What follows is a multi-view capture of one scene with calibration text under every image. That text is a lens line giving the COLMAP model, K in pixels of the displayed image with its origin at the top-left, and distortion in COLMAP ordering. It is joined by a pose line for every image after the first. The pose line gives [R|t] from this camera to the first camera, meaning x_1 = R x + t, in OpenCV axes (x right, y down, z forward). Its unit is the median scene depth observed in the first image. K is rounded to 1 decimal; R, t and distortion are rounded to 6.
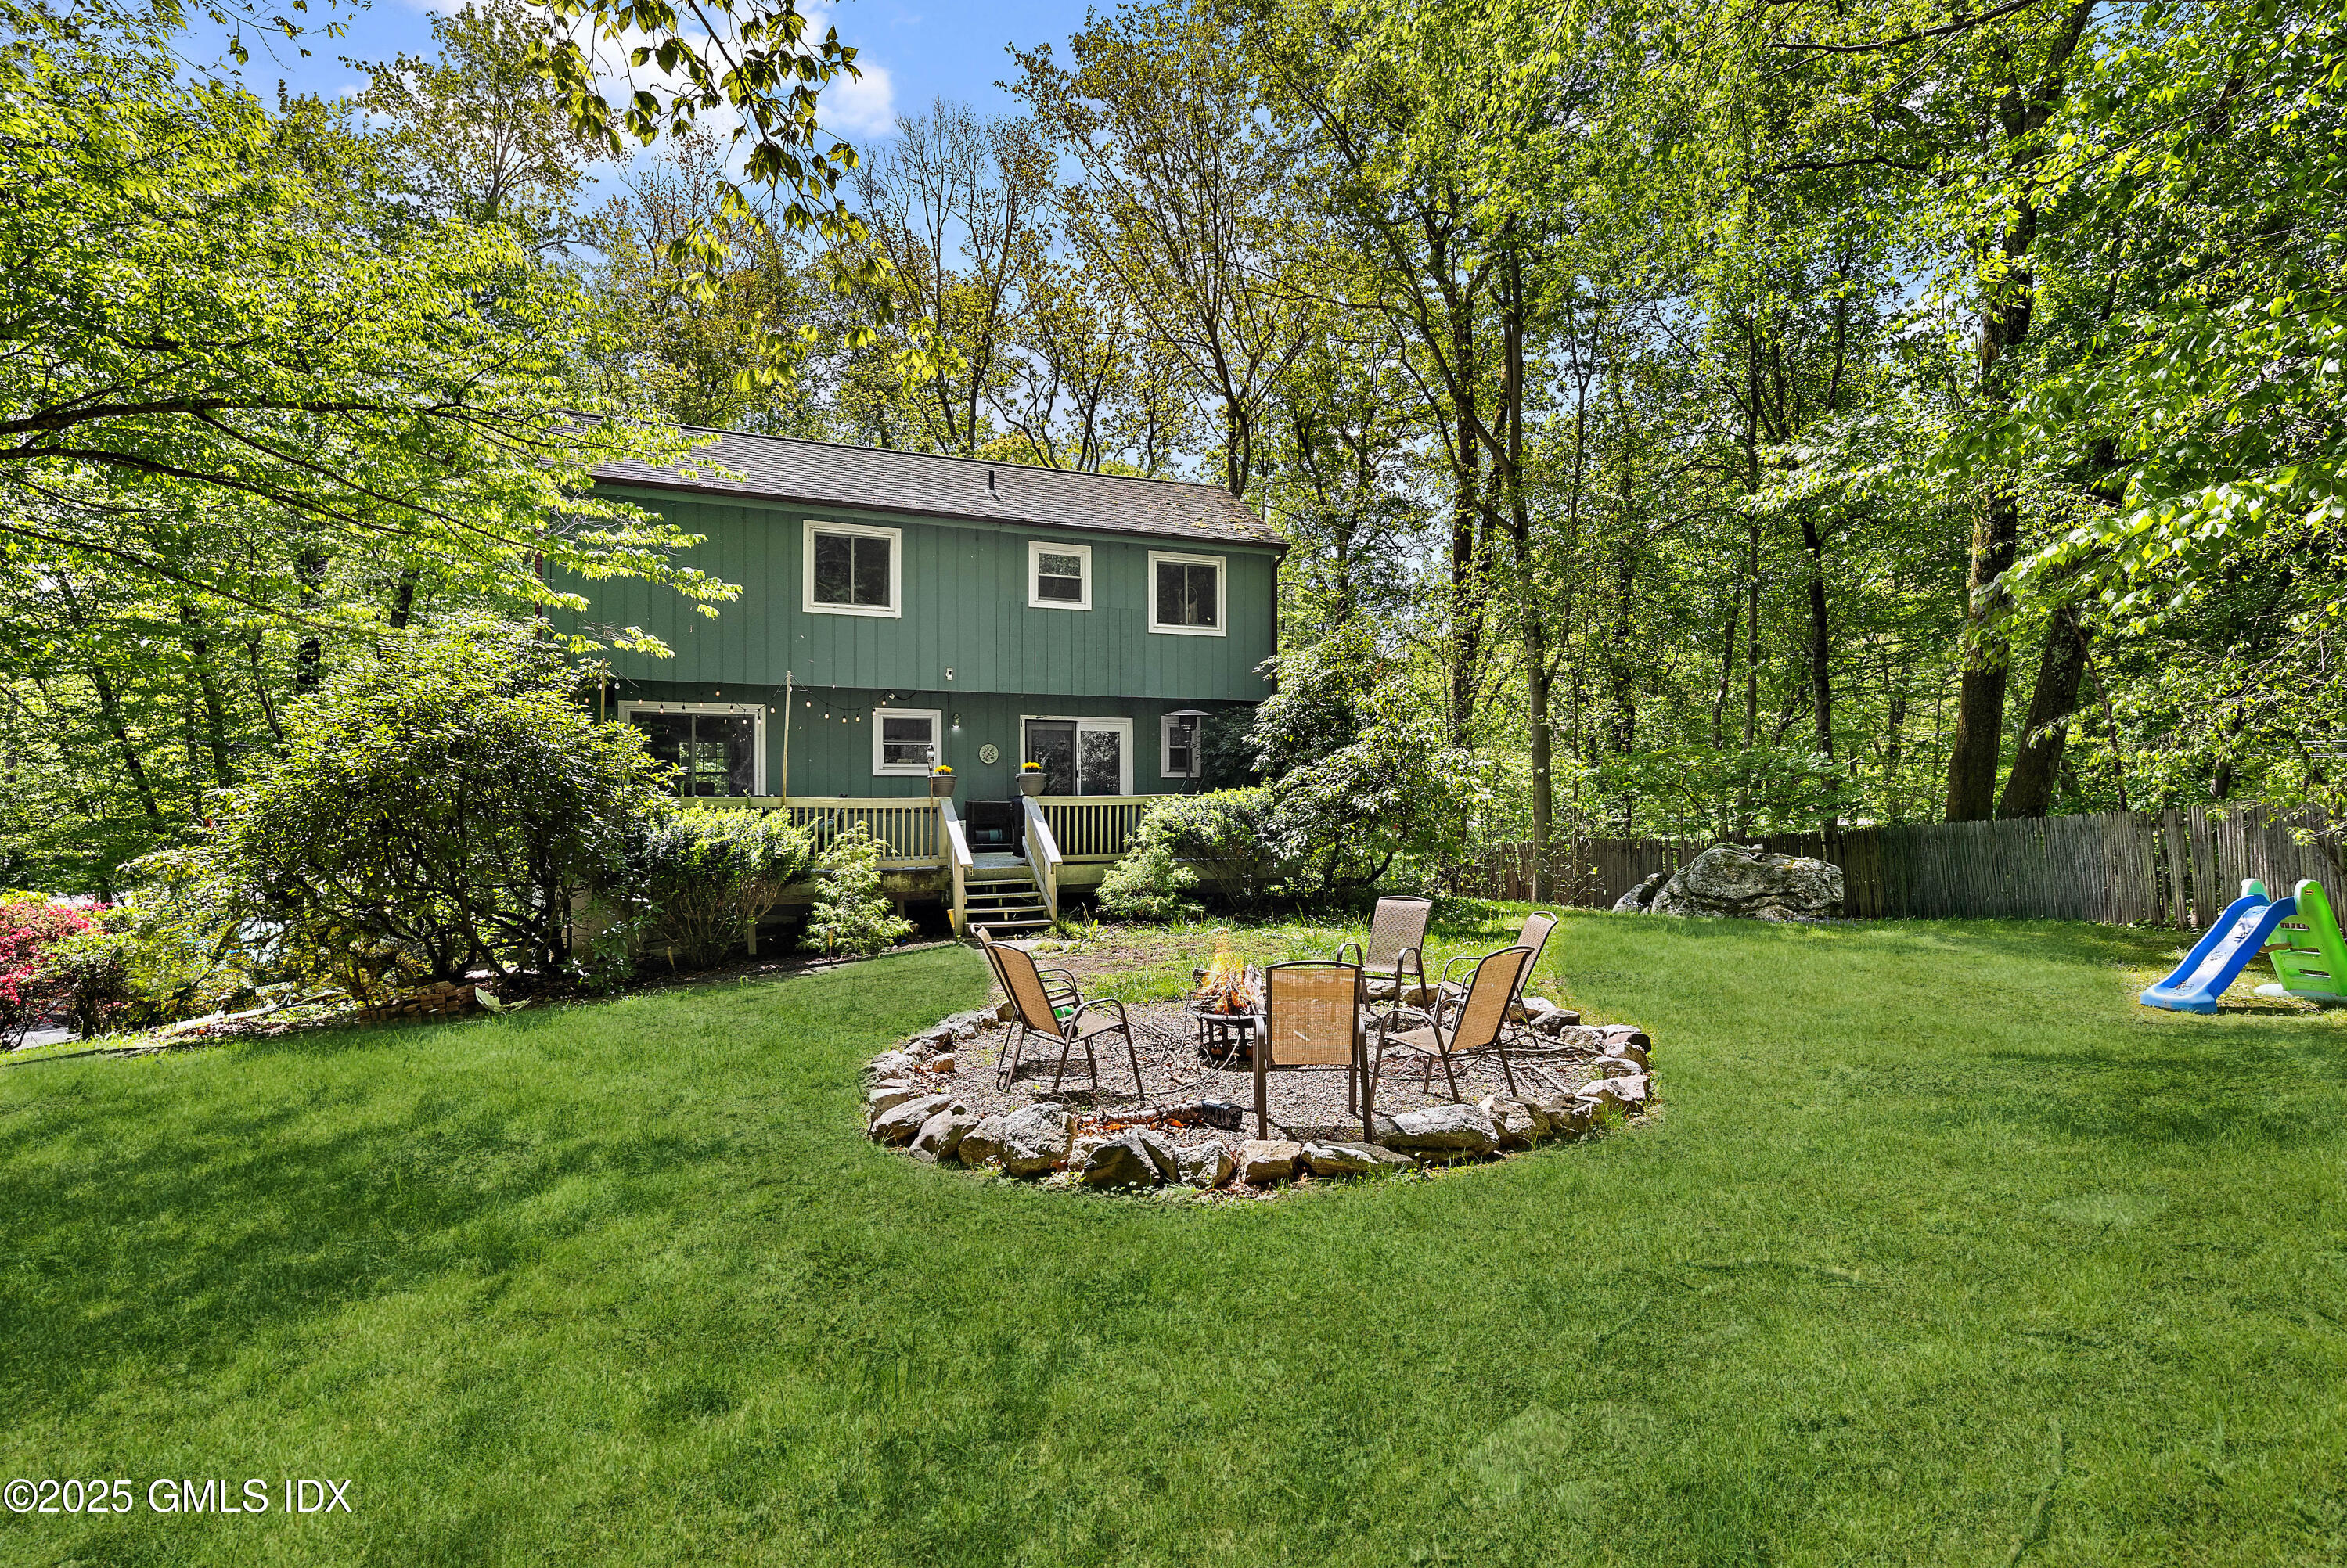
lens RADIAL K [[1154.2, 0, 1173.5], [0, 1154.2, 784.0], [0, 0, 1]] dist [0.000358, -0.000005]
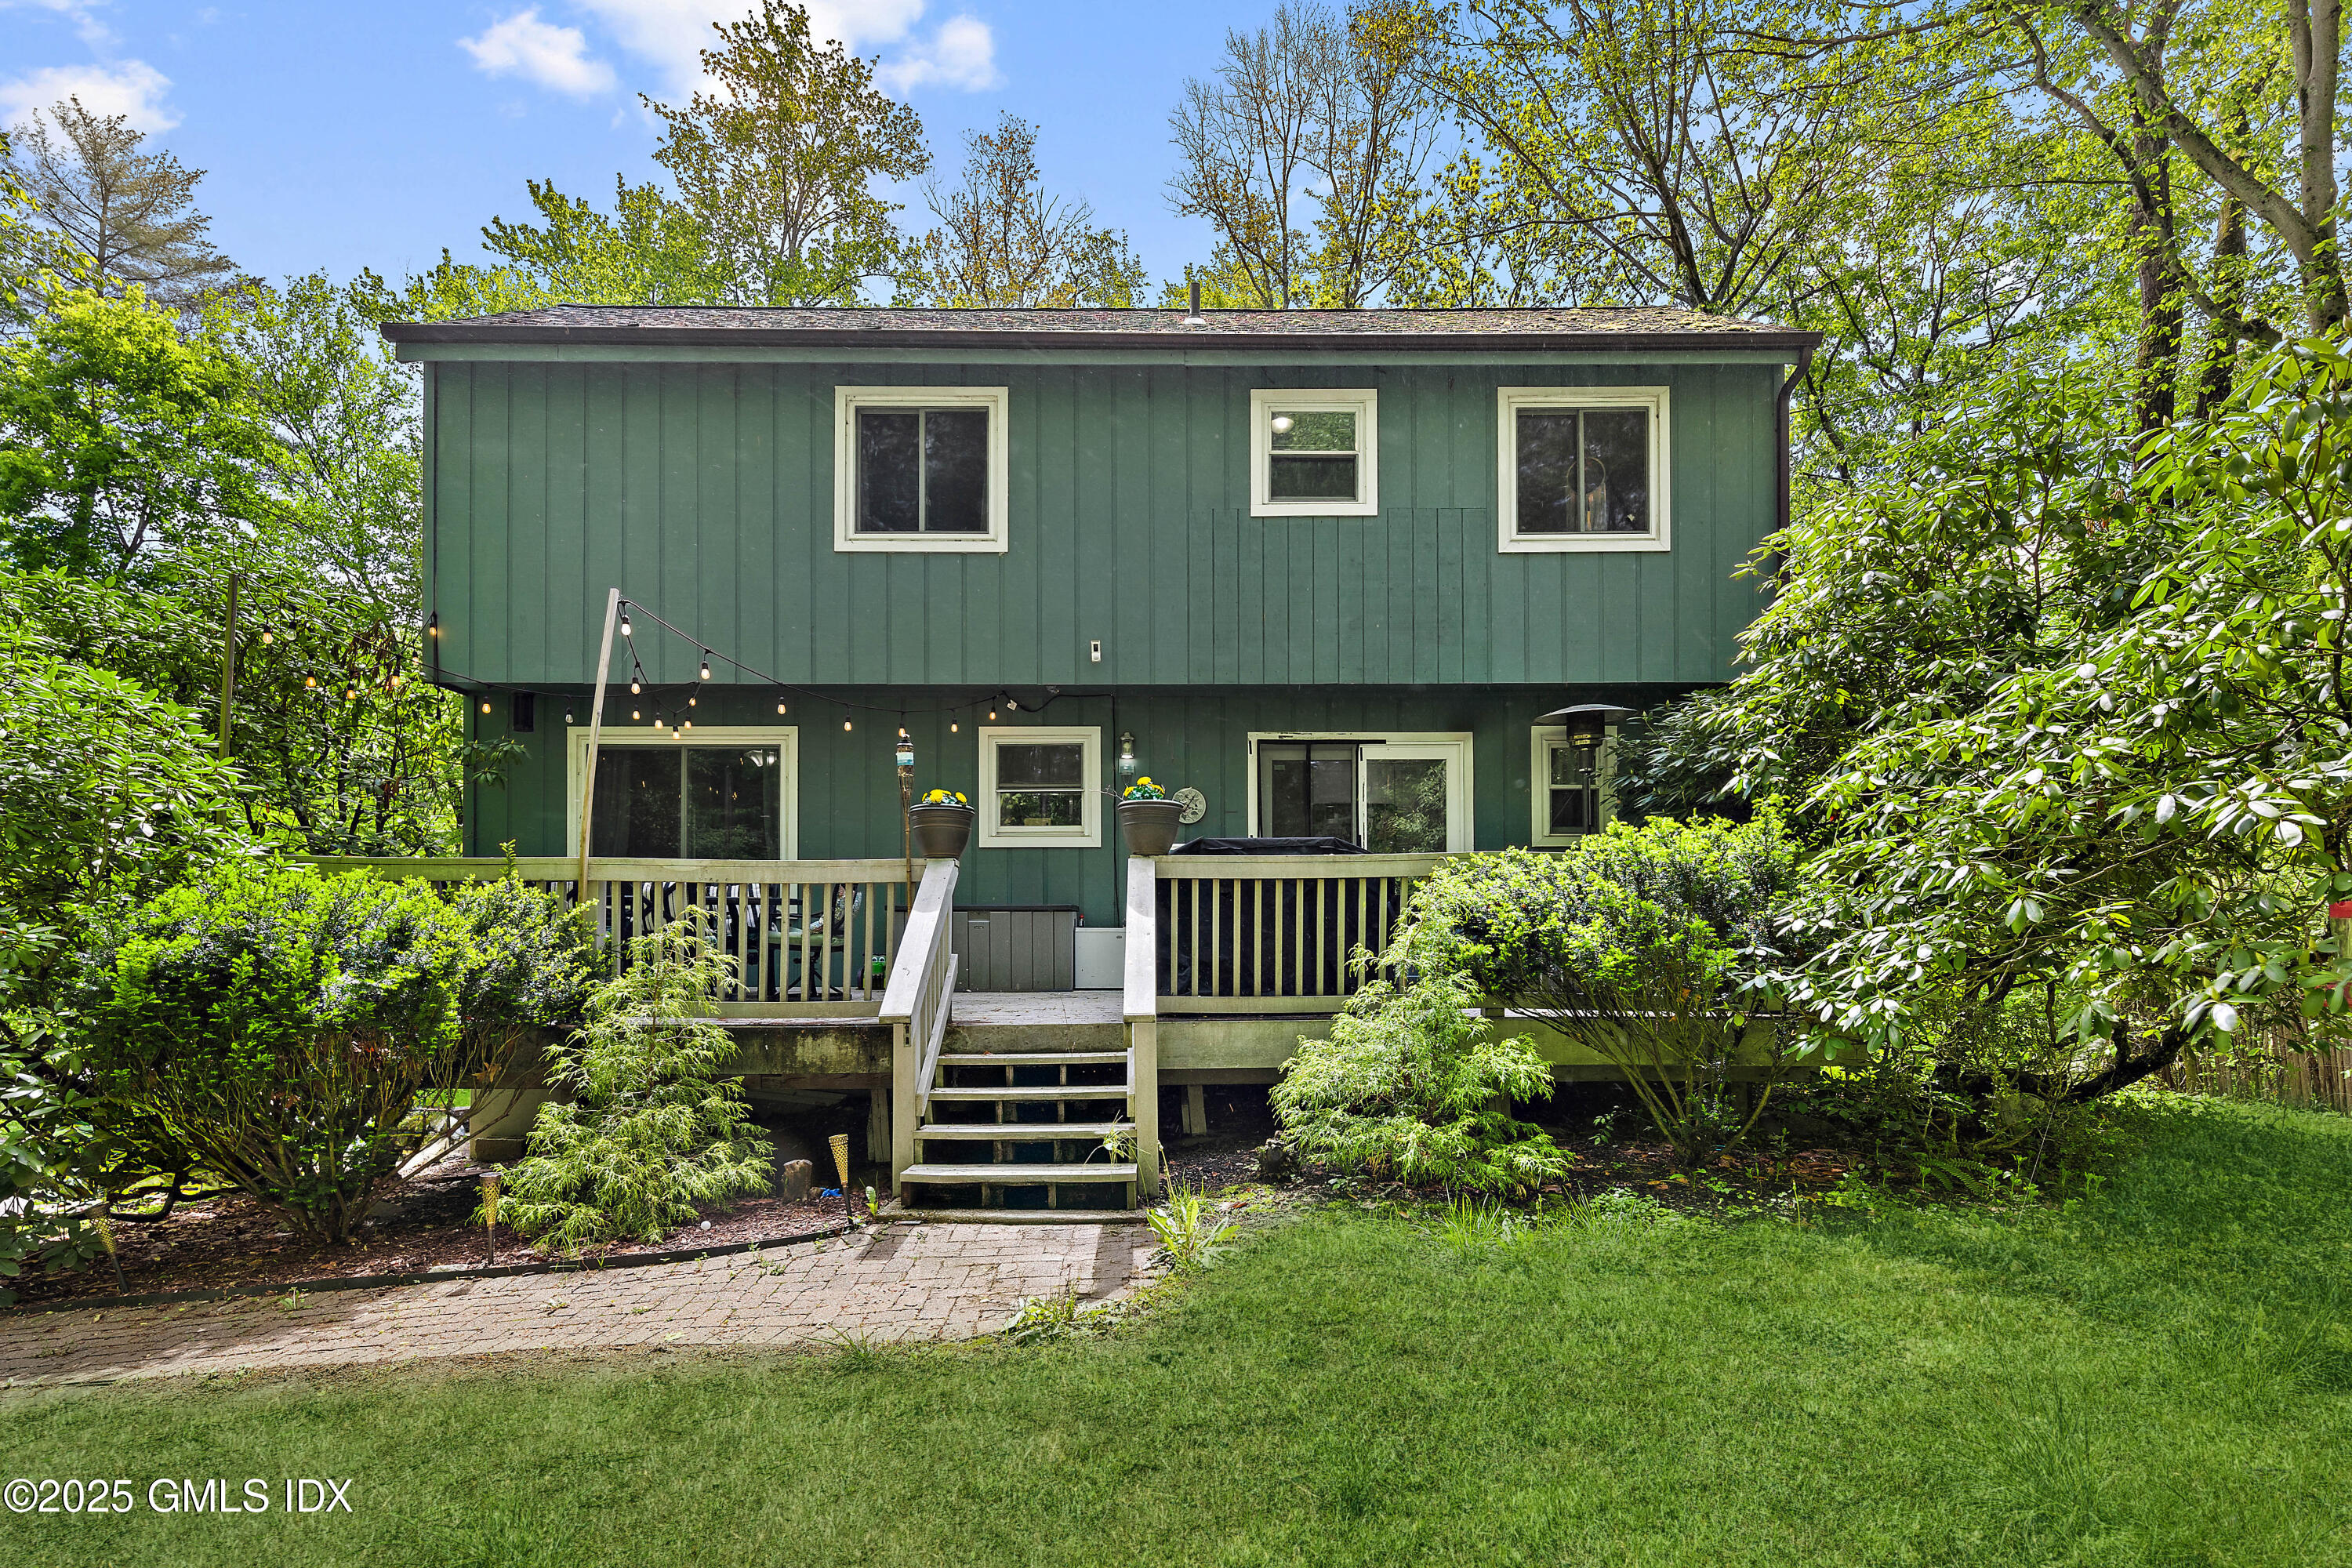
lens RADIAL K [[1152.4, 0, 1175.7], [0, 1152.4, 916.7], [0, 0, 1]] dist [0.016283, 0.000078]
pose [[0.925427, -0.006447, -0.378871, 0.041590], [0.005118, 0.999977, -0.004513, 0.030645], [0.378891, 0.002237, 0.925439, 0.541118]]
